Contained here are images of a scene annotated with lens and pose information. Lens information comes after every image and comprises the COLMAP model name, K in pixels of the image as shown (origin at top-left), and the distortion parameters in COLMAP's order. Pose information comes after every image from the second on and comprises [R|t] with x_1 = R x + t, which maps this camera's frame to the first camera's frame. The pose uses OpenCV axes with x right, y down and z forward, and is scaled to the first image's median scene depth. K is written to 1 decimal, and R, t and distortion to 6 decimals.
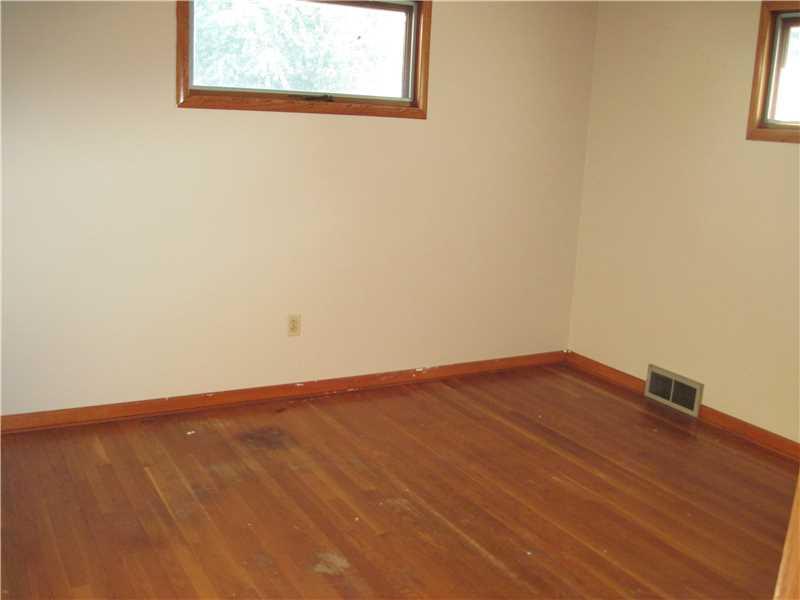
lens RADIAL K [[820.3, 0, 399.8], [0, 820.3, 300.2], [0, 0, 1]] dist [-0.093675, 0.000000]
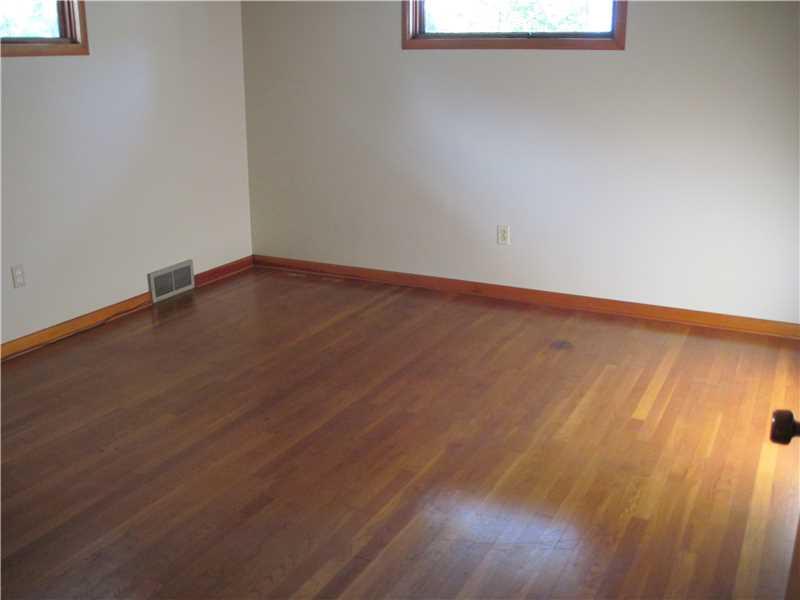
lens RADIAL K [[820.3, 0, 400.1], [0, 820.3, 300.1], [0, 0, 1]] dist [-0.093675, 0.000000]
pose [[-0.554132, -0.290567, 0.780070, -0.739480], [0.164029, 0.880614, 0.444538, -0.321269], [-0.816108, 0.374287, -0.440315, 1.254622]]
